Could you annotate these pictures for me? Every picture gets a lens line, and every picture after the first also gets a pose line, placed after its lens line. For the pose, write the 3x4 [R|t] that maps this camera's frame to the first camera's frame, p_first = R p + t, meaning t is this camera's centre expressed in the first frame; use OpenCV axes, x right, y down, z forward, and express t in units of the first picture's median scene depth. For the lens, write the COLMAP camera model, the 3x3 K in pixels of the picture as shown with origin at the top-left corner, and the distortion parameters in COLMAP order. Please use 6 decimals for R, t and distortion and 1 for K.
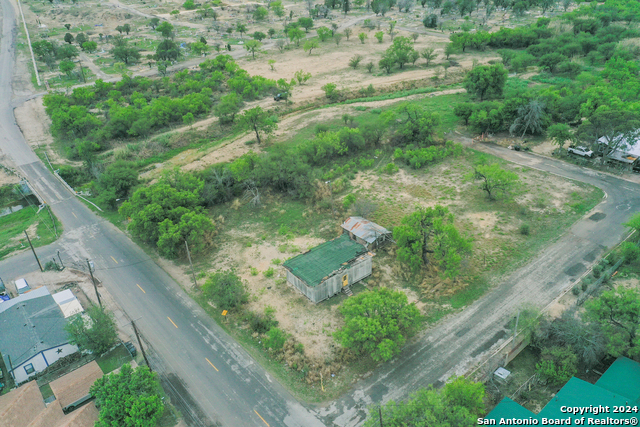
lens RADIAL K [[525.3, 0, 320.0], [0, 525.3, 213.5], [0, 0, 1]] dist [0.002829, 0.003408]
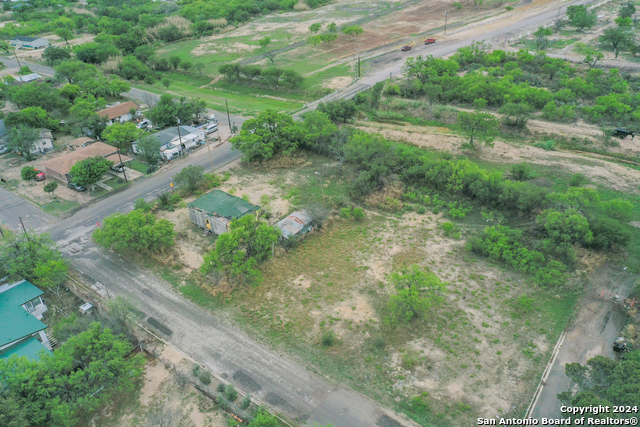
lens RADIAL K [[525.3, 0, 320.0], [0, 525.3, 213.5], [0, 0, 1]] dist [0.002829, 0.003408]
pose [[0.189665, 0.522851, -0.831056, 0.879265], [-0.445415, 0.800131, 0.401741, -0.398133], [0.875004, 0.293969, 0.384642, 0.603789]]
